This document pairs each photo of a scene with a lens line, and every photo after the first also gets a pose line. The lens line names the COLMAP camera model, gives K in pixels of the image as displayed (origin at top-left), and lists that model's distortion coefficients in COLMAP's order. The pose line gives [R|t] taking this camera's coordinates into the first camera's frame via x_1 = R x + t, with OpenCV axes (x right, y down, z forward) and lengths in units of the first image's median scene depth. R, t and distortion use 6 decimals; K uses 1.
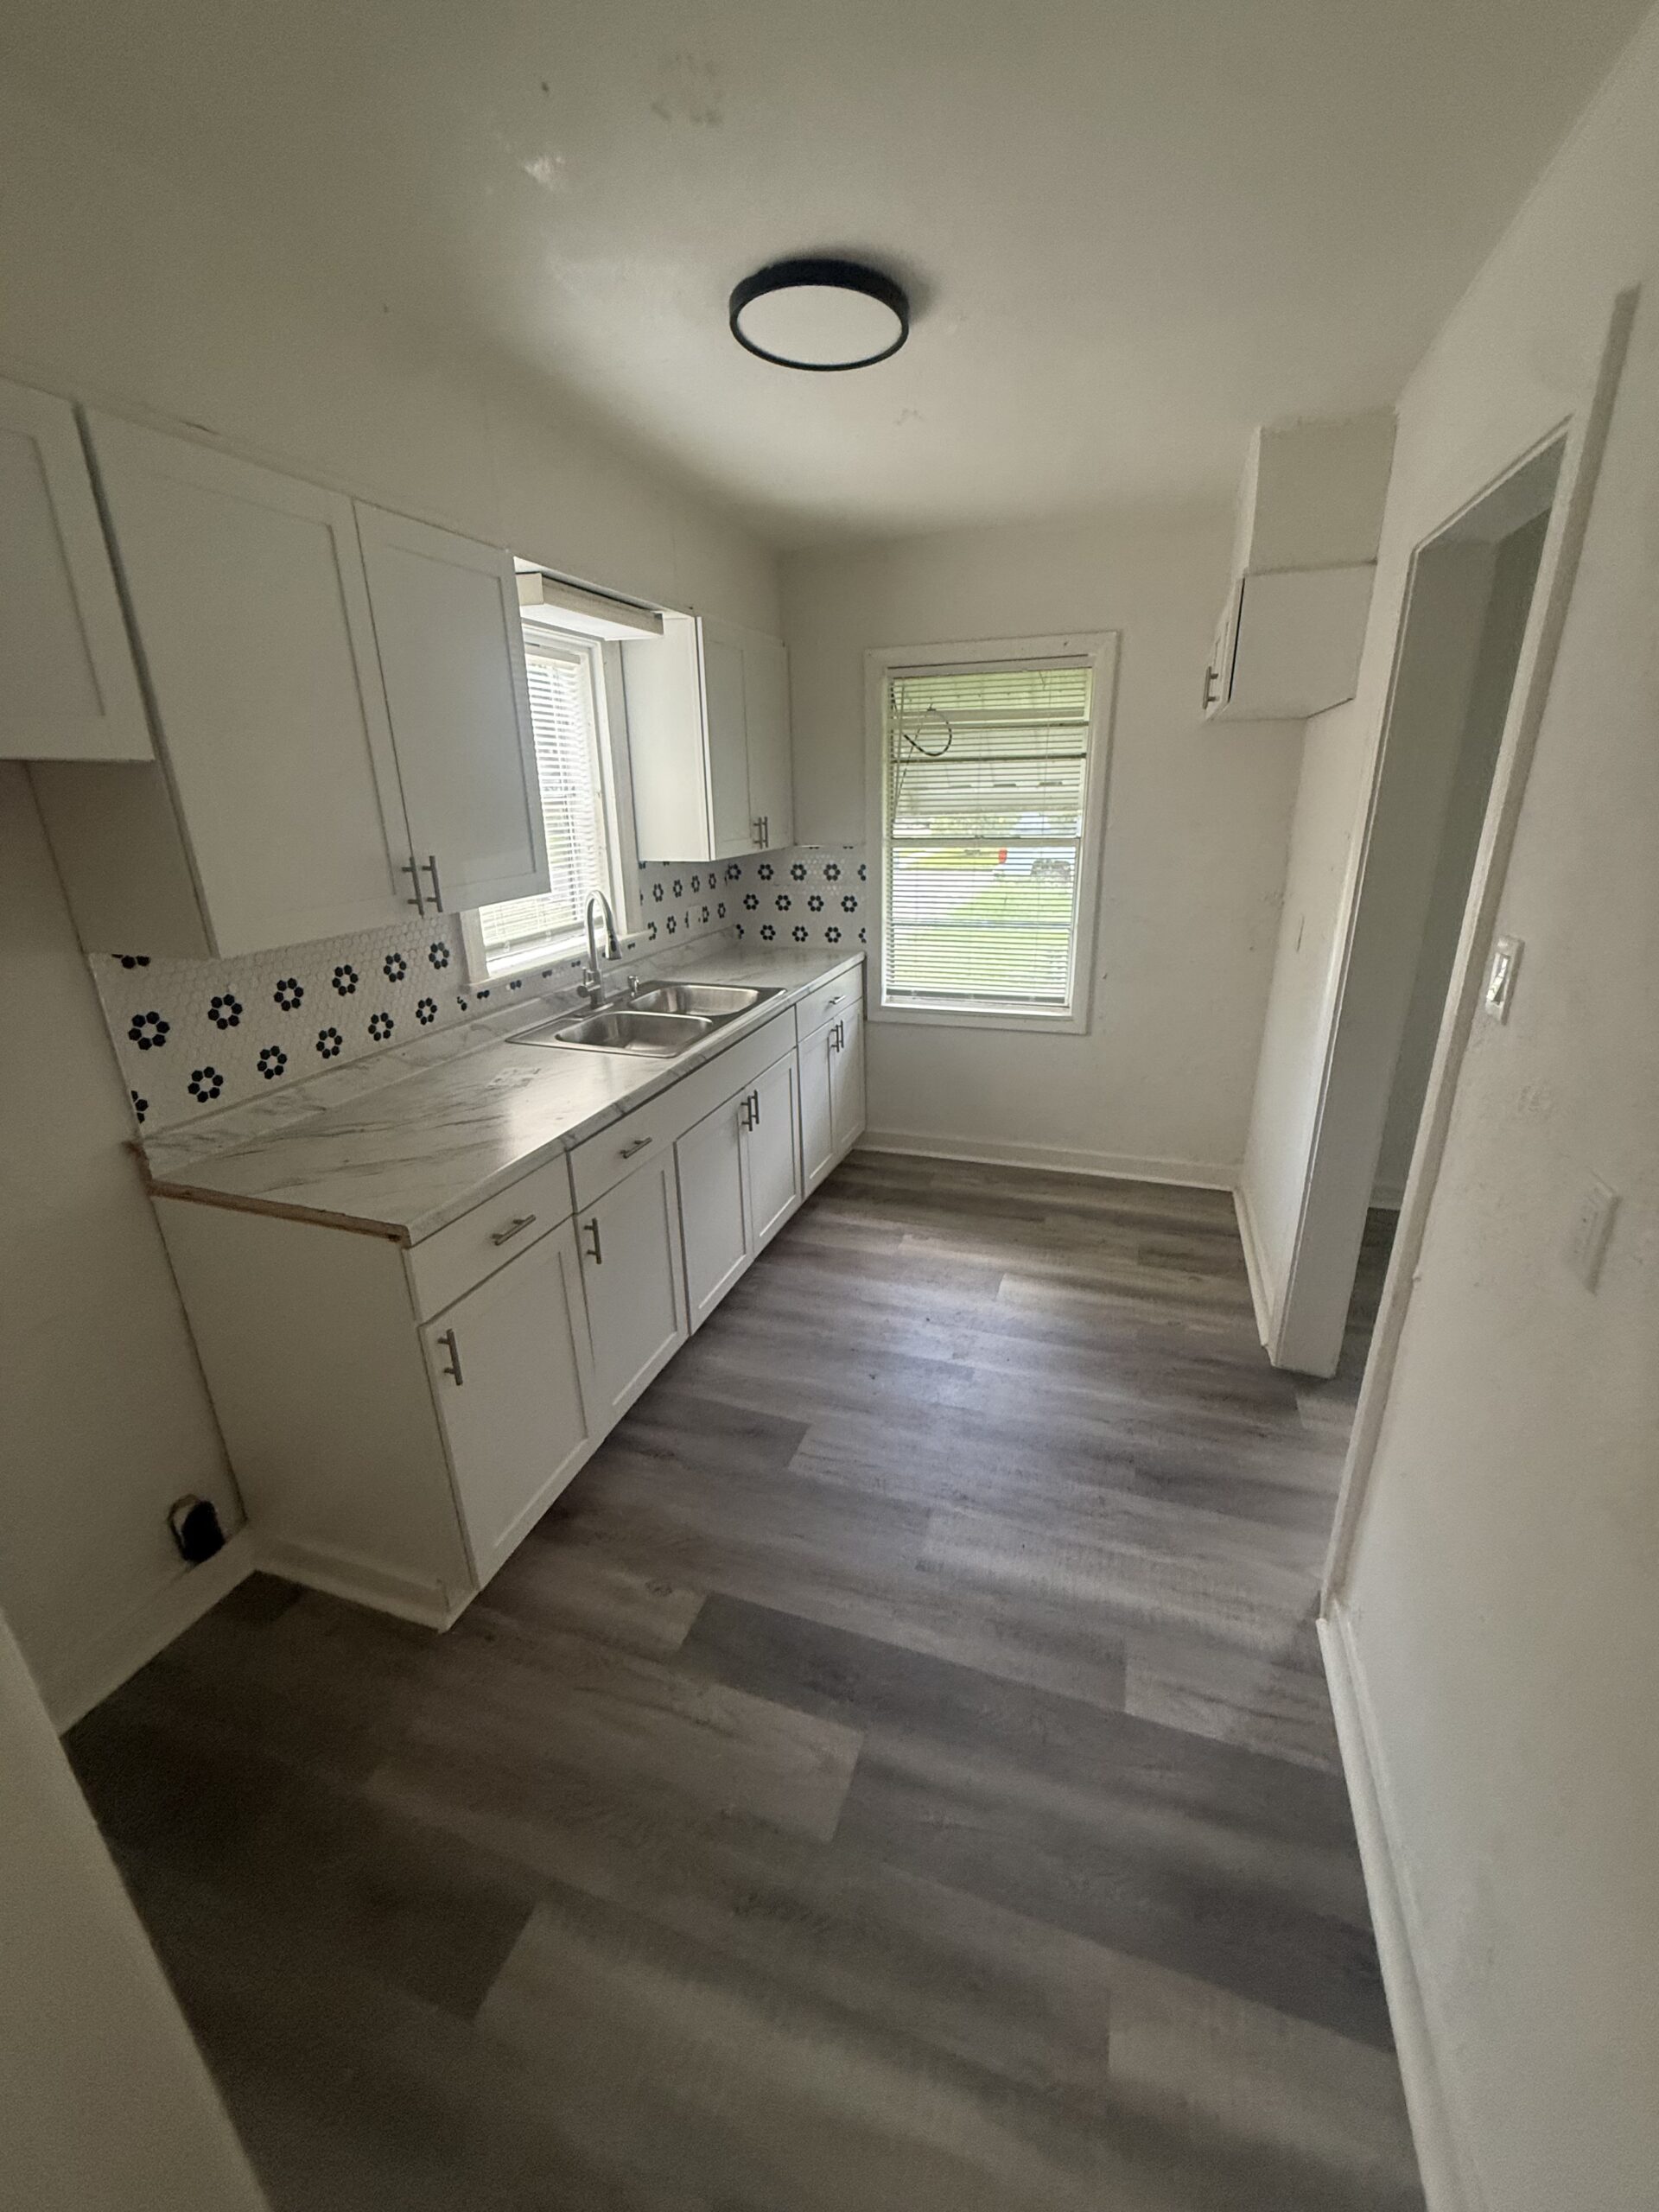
lens RADIAL K [[884.2, 0, 835.2], [0, 884.2, 1102.2], [0, 0, 1]] dist [0.002413, 0.000043]
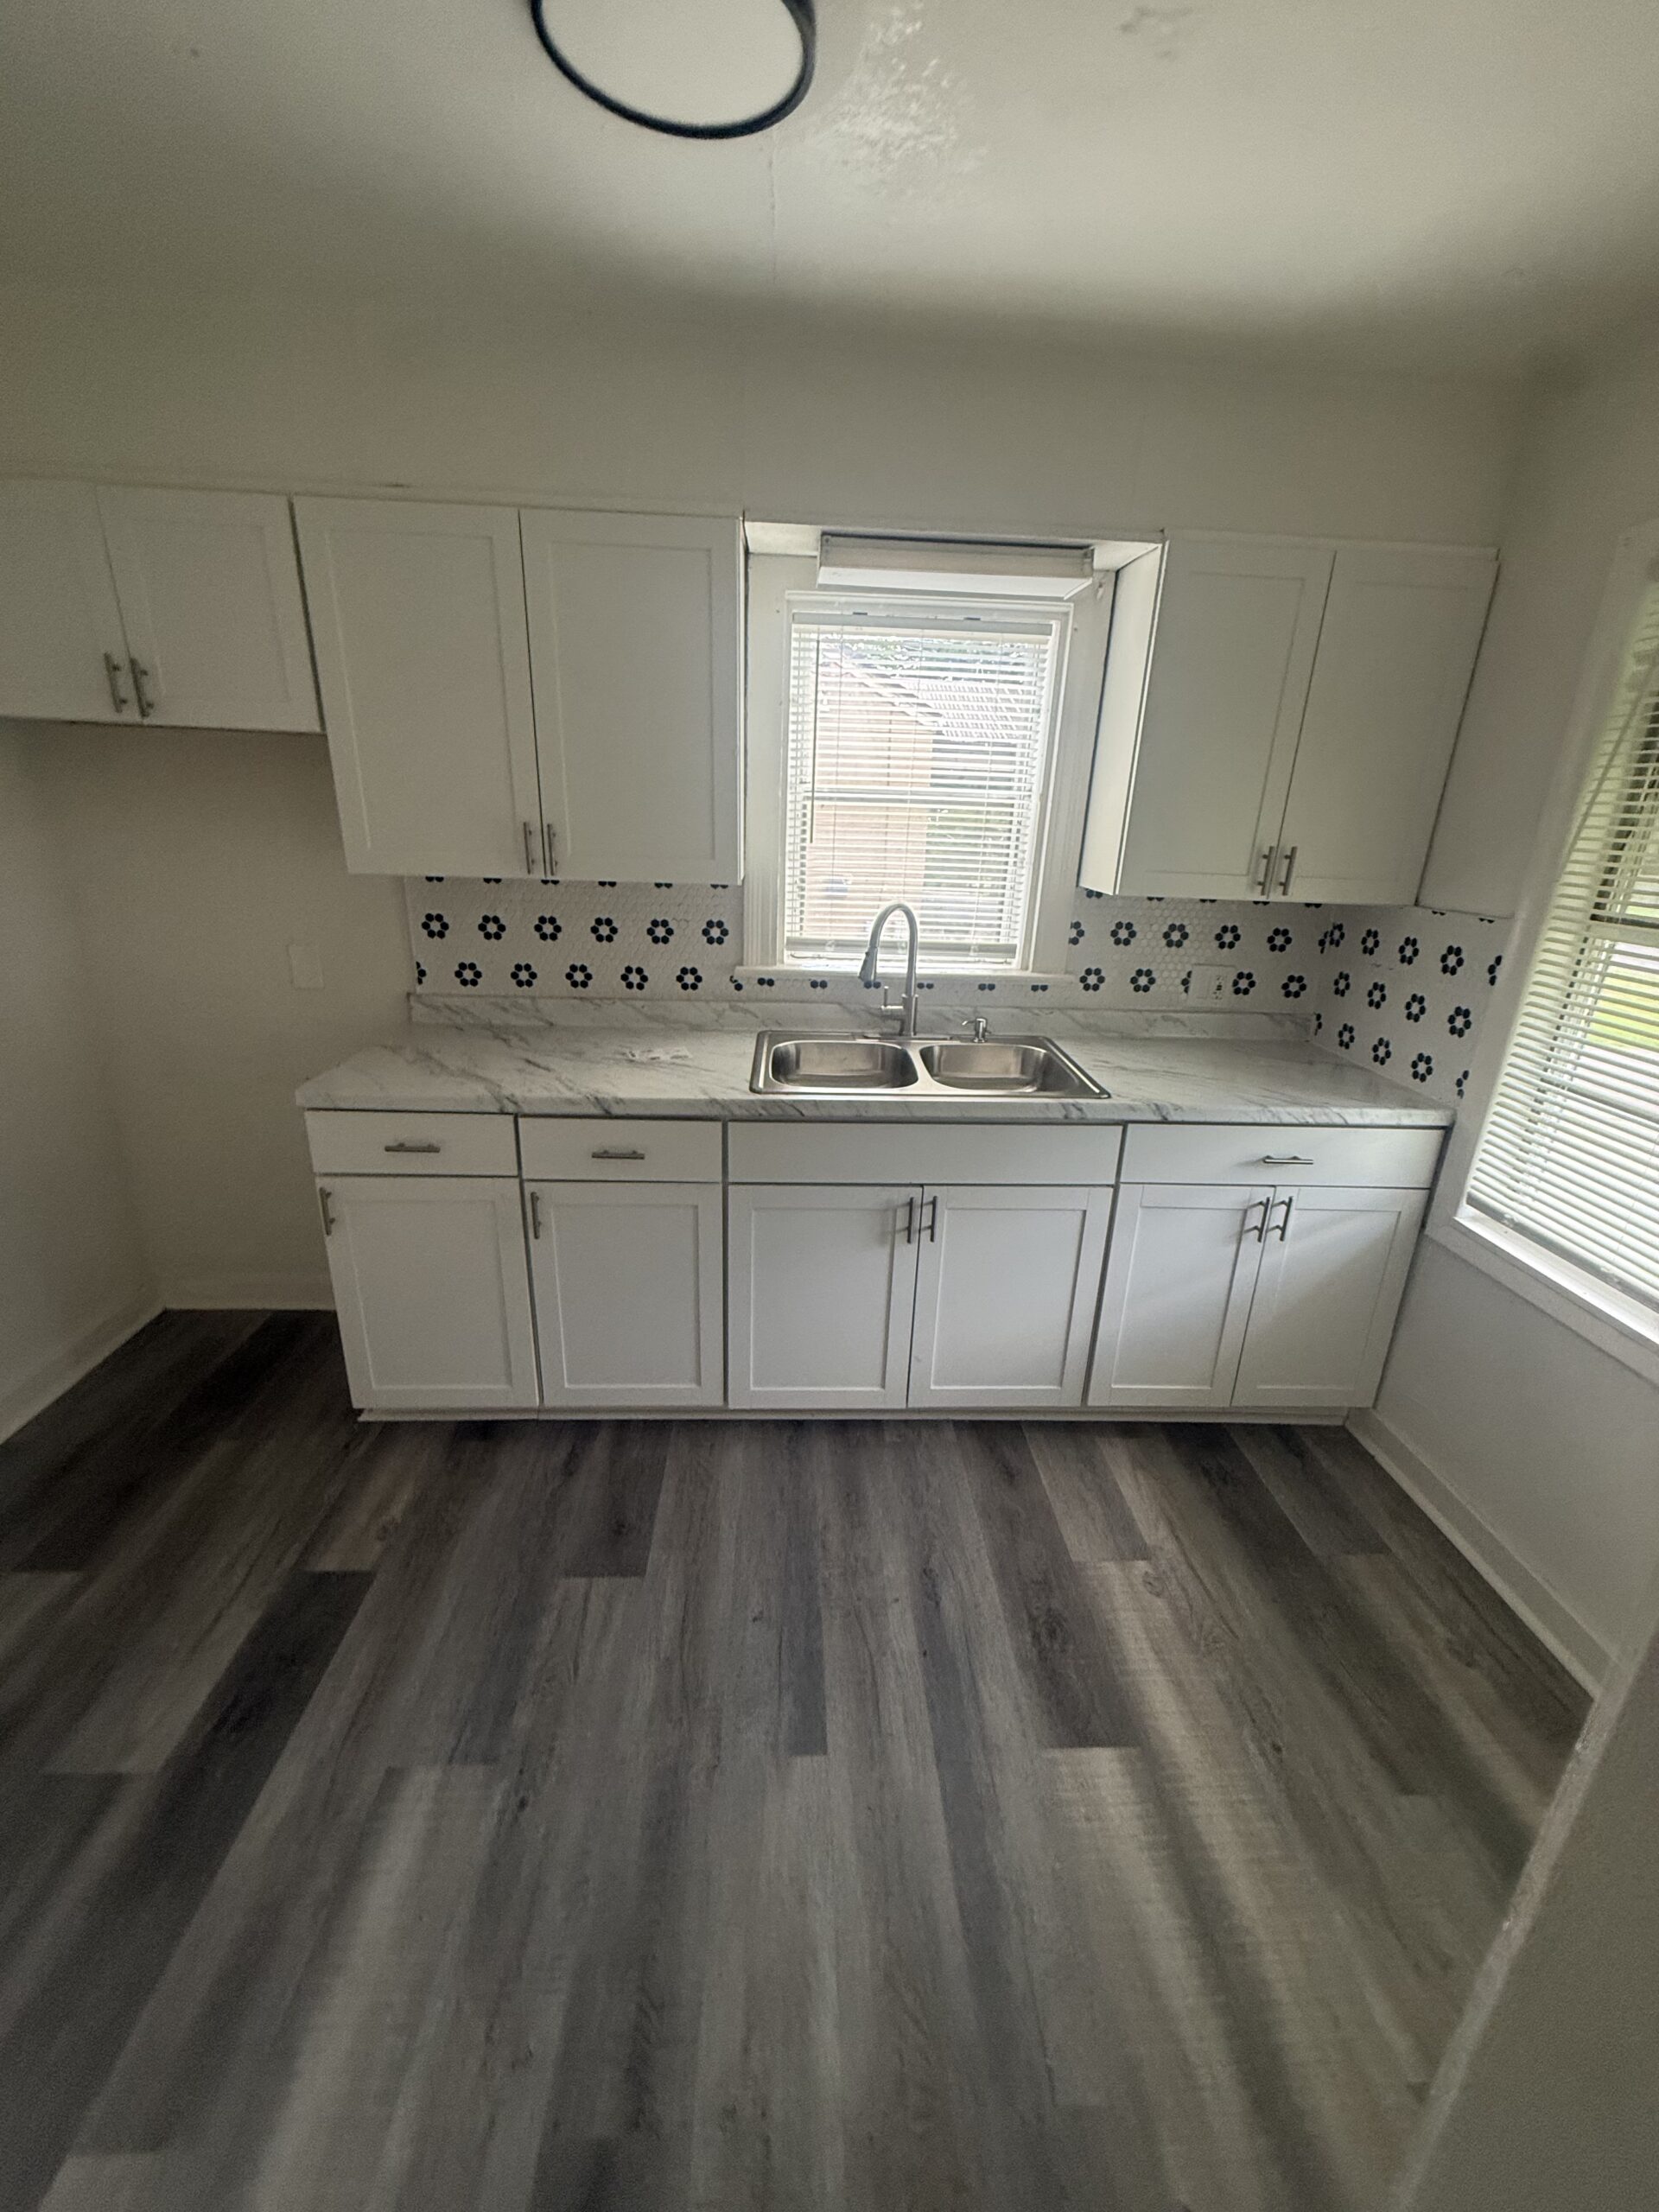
lens RADIAL K [[884.2, 0, 834.6], [0, 884.2, 1099.7], [0, 0, 1]] dist [0.002413, 0.000043]
pose [[0.363642, 0.326934, -0.872284, 0.502623], [-0.356383, 0.913980, 0.193991, -0.204304], [0.860672, 0.240324, 0.448875, 0.597791]]
